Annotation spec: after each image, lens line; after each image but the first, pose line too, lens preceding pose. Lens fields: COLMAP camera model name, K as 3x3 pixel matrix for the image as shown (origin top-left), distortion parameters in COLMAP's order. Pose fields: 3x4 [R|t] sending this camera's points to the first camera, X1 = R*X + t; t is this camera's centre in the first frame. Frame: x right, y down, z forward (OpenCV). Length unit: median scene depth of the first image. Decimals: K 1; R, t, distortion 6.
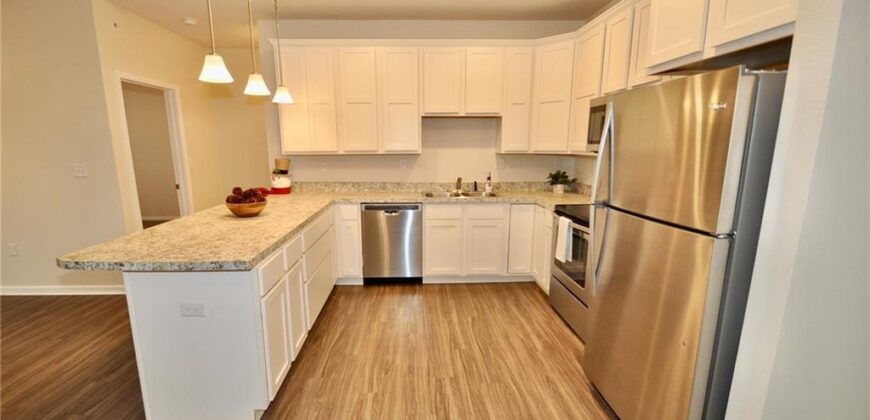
lens RADIAL K [[389.4, 0, 422.4], [0, 389.4, 221.8], [0, 0, 1]] dist [-0.011798, -0.003855]
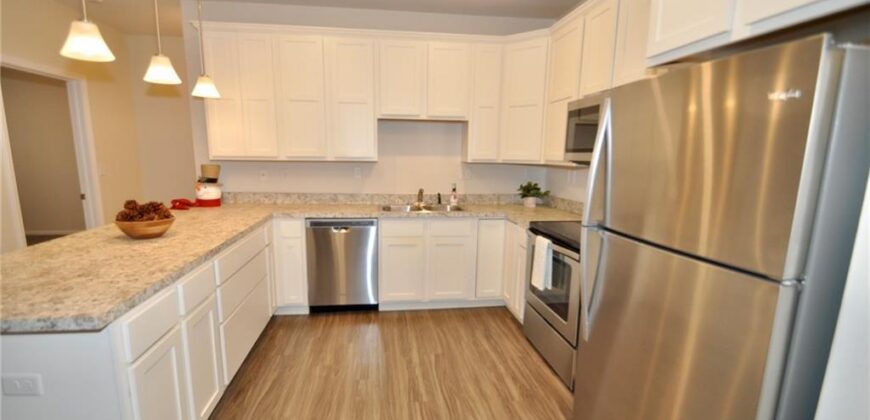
lens RADIAL K [[389.4, 0, 431.3], [0, 389.4, 219.7], [0, 0, 1]] dist [-0.011798, -0.003855]
pose [[0.993640, -0.000323, 0.112601, 0.020976], [0.003535, 0.999593, -0.028324, -0.020974], [-0.112546, 0.028542, 0.993237, 0.138843]]
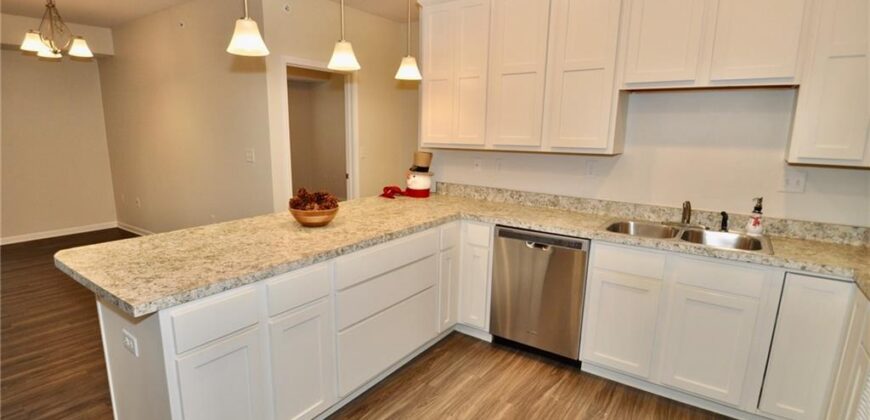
lens RADIAL K [[439.9, 0, 410.2], [0, 439.9, 219.5], [0, 0, 1]] dist [-0.013473, -0.002078]
pose [[0.784696, 0.136336, -0.604703, 0.195130], [-0.135116, 0.989676, 0.047798, -0.077316], [0.604976, 0.044198, 0.795016, 0.333145]]
